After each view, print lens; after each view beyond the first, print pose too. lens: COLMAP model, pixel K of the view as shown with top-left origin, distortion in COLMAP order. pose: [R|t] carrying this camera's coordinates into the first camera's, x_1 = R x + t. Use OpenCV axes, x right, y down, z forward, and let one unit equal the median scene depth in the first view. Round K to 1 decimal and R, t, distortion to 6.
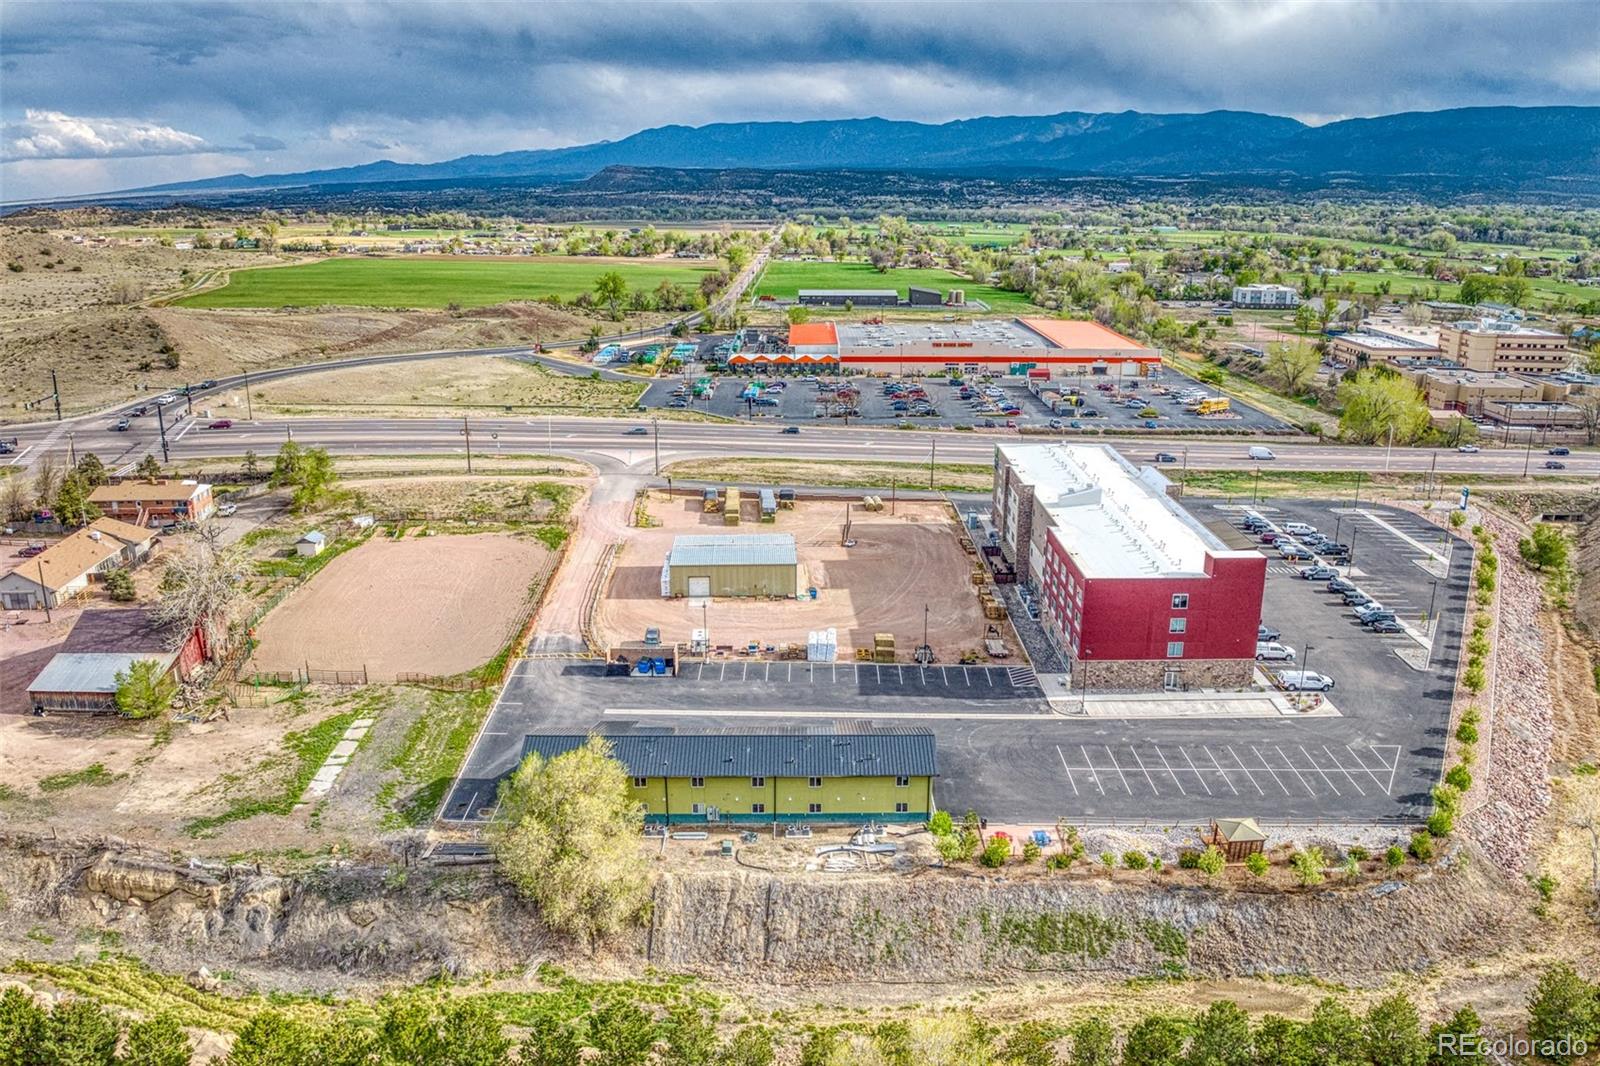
lens RADIAL K [[1175.8, 0, 813.5], [0, 1175.8, 536.3], [0, 0, 1]] dist [-0.100906, -0.016406]
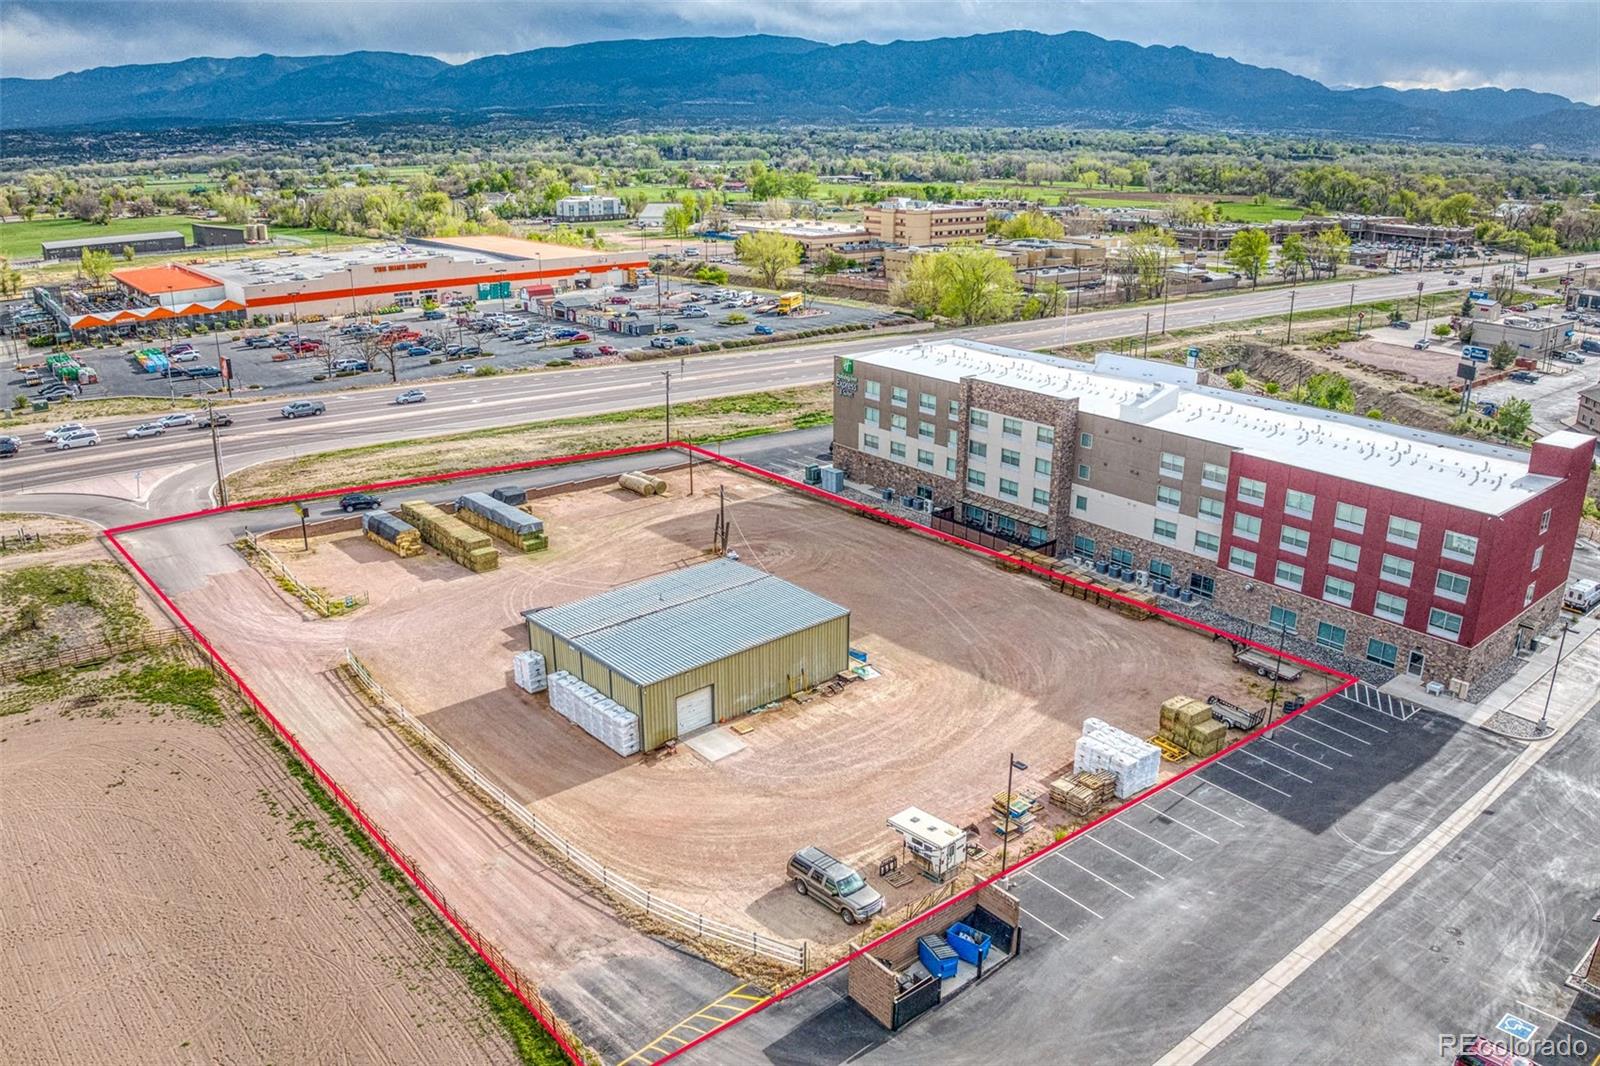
lens RADIAL K [[1175.8, 0, 814.4], [0, 1175.8, 532.9], [0, 0, 1]] dist [-0.100906, -0.016406]
pose [[0.776335, -0.205840, 0.595763, -0.188461], [0.179873, 0.978220, 0.103589, -0.038156], [-0.604110, 0.026742, 0.796452, 0.356102]]
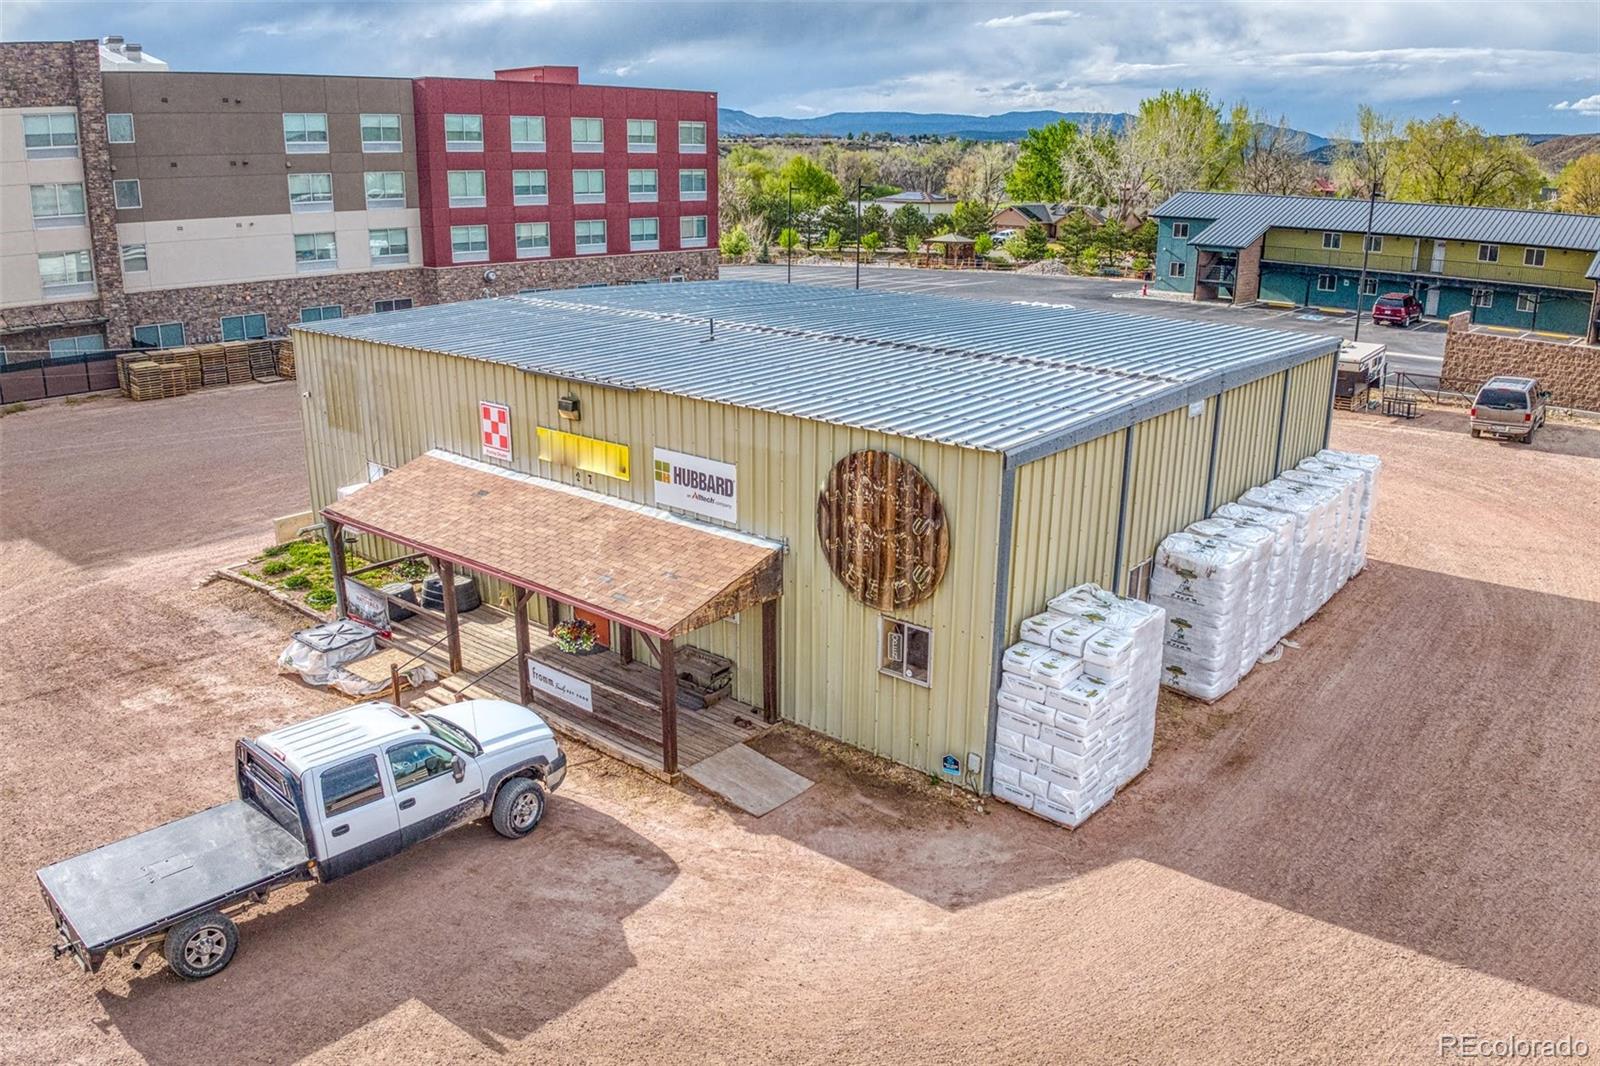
lens RADIAL K [[1175.8, 0, 810.4], [0, 1175.8, 533.1], [0, 0, 1]] dist [-0.100906, -0.016406]
pose [[-0.733744, -0.211625, 0.645627, -0.101803], [0.187232, 0.850479, 0.491558, -0.023998], [-0.653118, 0.481560, -0.584412, 0.670092]]
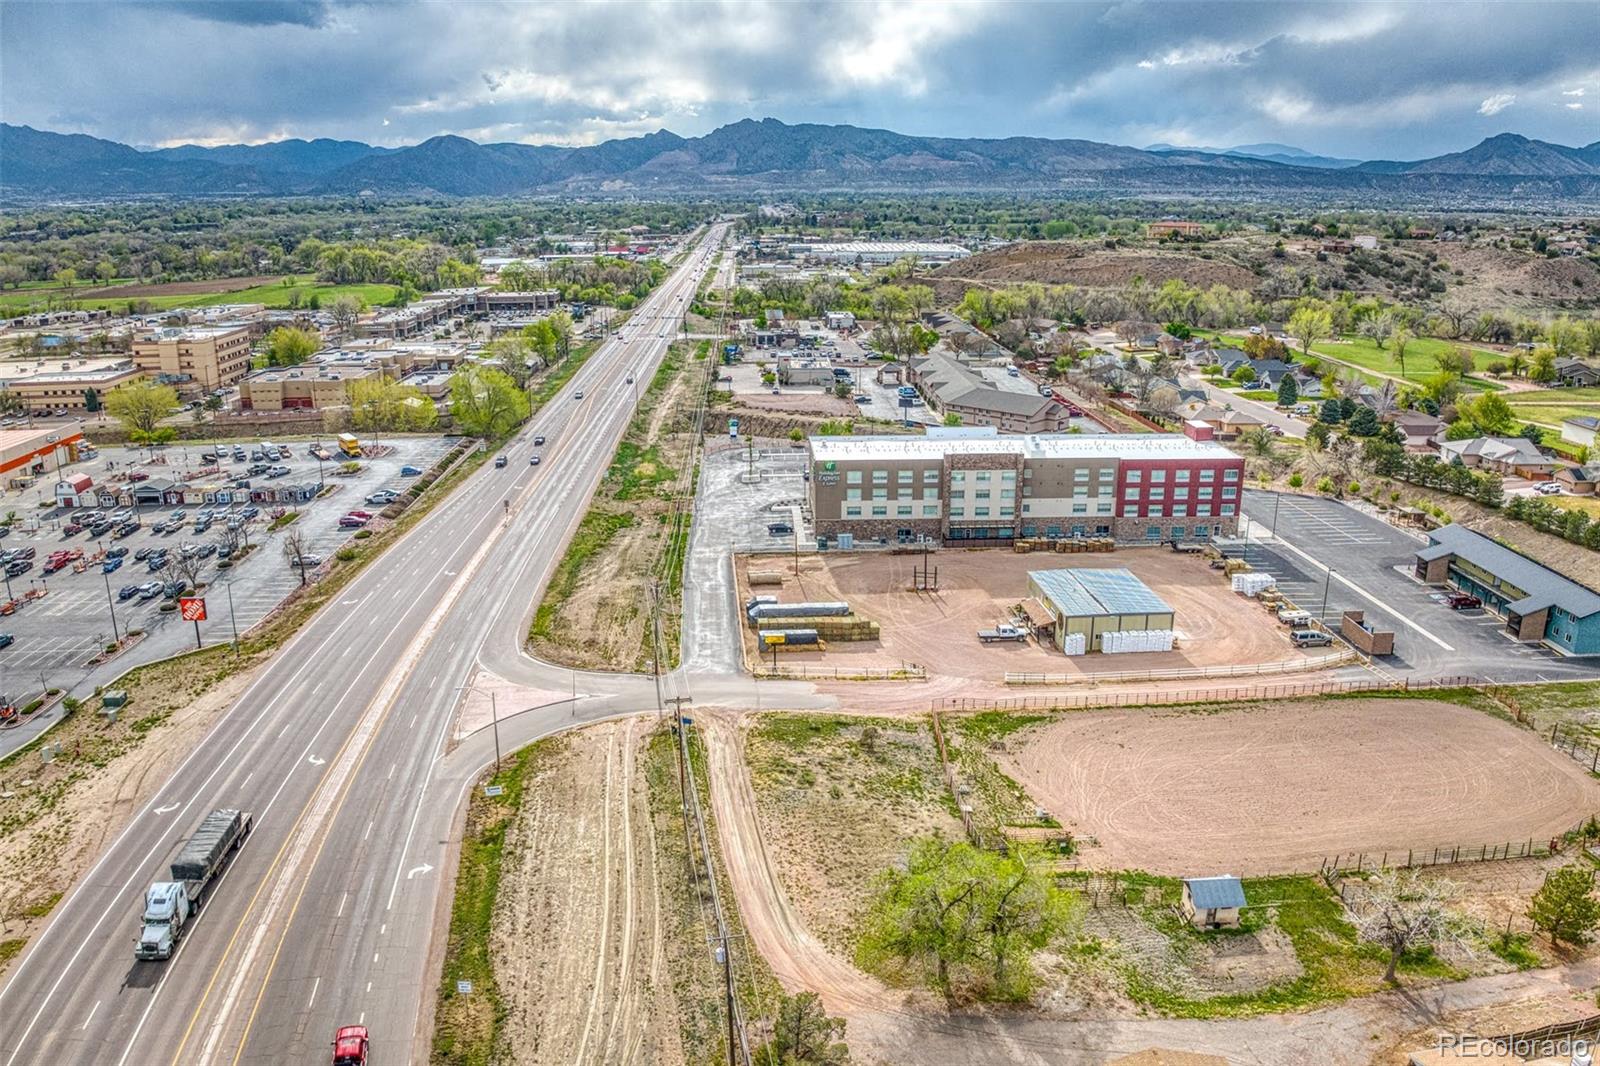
lens RADIAL K [[1175.8, 0, 814.0], [0, 1175.8, 537.8], [0, 0, 1]] dist [-0.100906, -0.016406]
pose [[-0.043052, -0.288272, 0.956580, -0.556964], [0.287876, 0.913280, 0.288179, -0.214229], [-0.956699, 0.287784, 0.043668, 0.707596]]
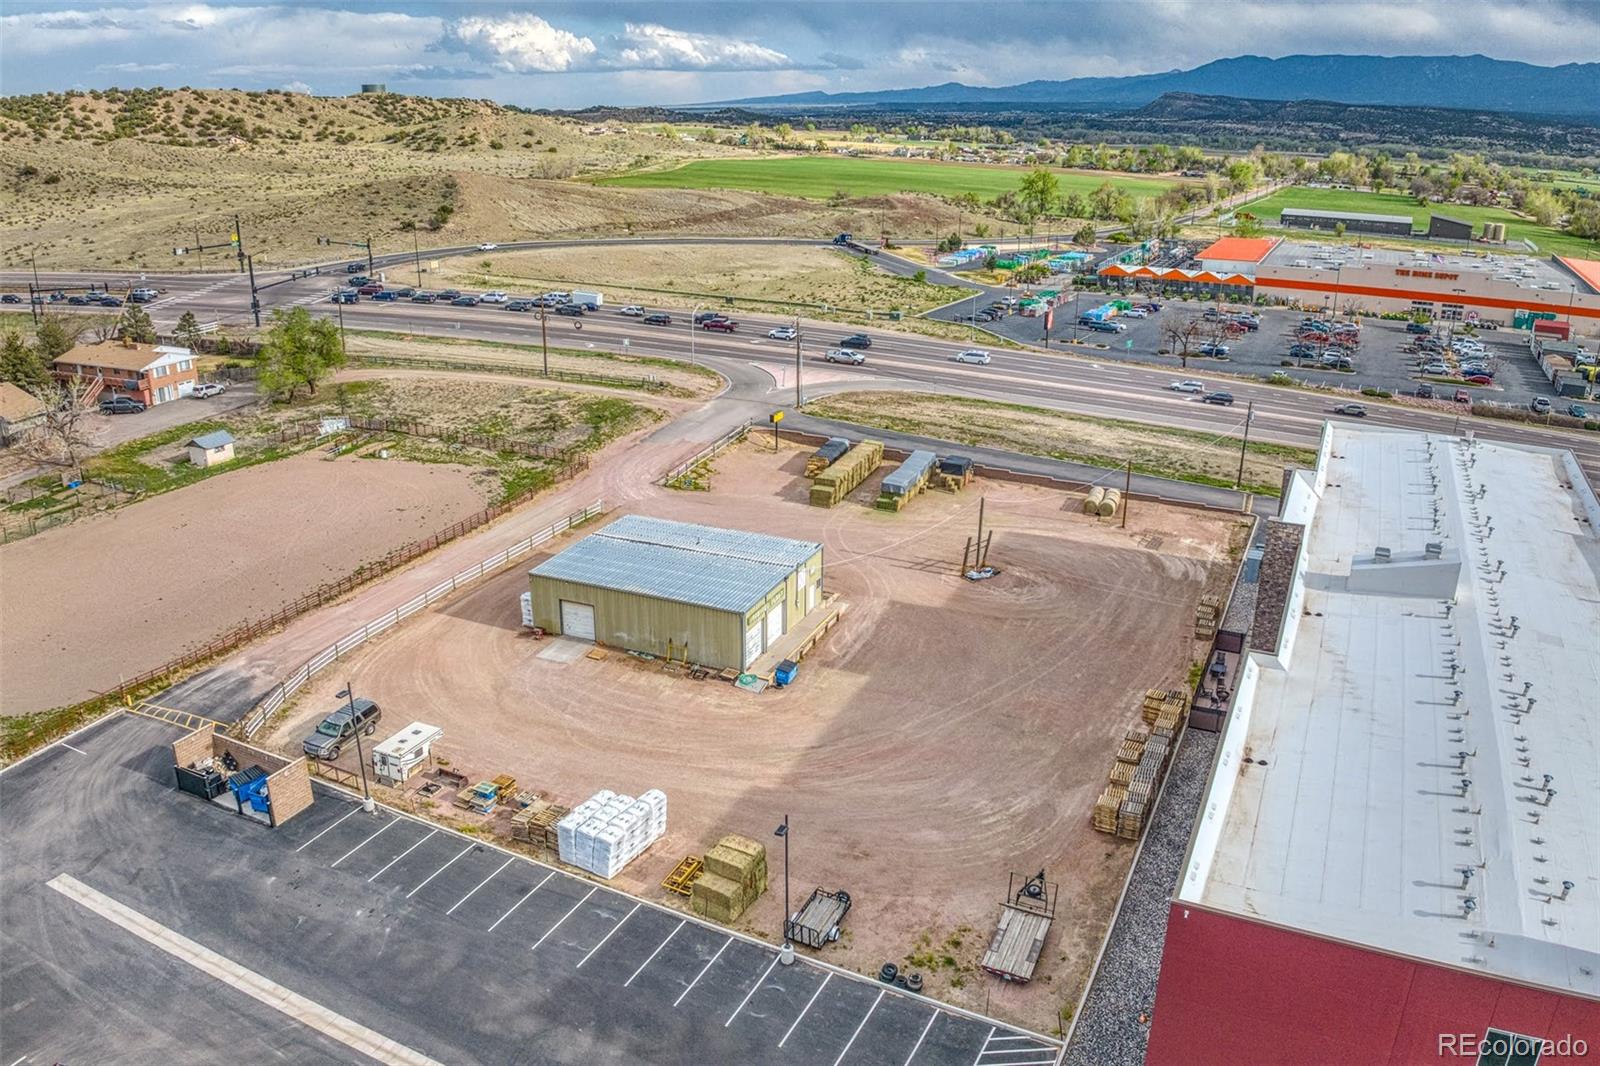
lens RADIAL K [[1175.8, 0, 815.0], [0, 1175.8, 532.5], [0, 0, 1]] dist [-0.100906, -0.016406]
pose [[0.898137, 0.153992, -0.411869, 0.122341], [-0.131592, 0.987874, 0.082398, -0.031502], [0.419563, -0.019806, 0.907510, 0.335895]]
